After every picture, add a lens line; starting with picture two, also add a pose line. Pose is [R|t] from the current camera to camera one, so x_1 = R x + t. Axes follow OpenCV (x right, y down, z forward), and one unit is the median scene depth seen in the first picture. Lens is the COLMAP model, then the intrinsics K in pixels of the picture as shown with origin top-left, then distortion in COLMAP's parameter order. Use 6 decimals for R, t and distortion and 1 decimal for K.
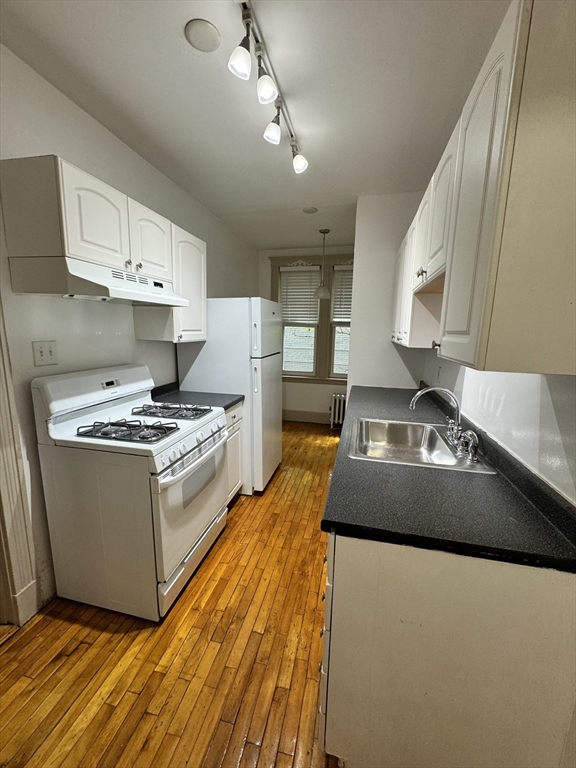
lens RADIAL K [[305.4, 0, 287.5], [0, 305.4, 382.2], [0, 0, 1]] dist [-0.002146, -0.000107]
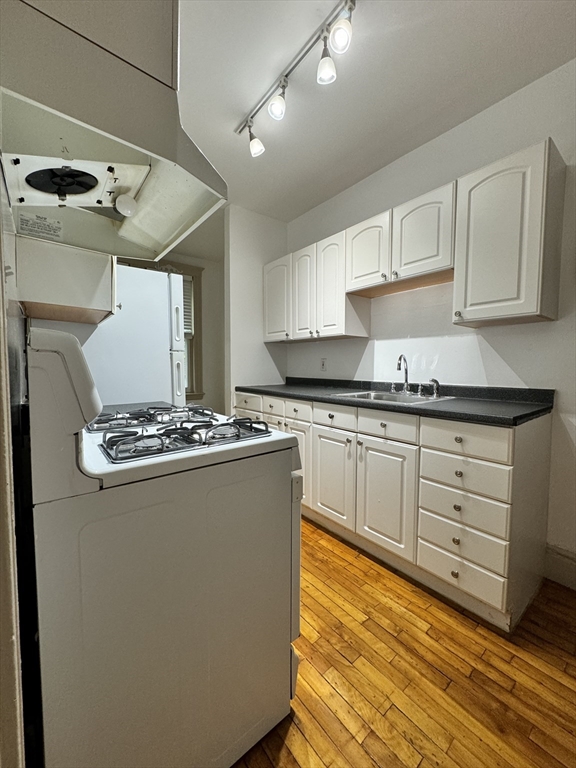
lens RADIAL K [[305.4, 0, 287.2], [0, 305.4, 382.7], [0, 0, 1]] dist [-0.002146, -0.000107]
pose [[0.616432, -0.053932, 0.785559, -0.870863], [0.132465, 0.990536, -0.035942, 0.106482], [-0.776186, 0.126215, 0.617742, 0.494595]]
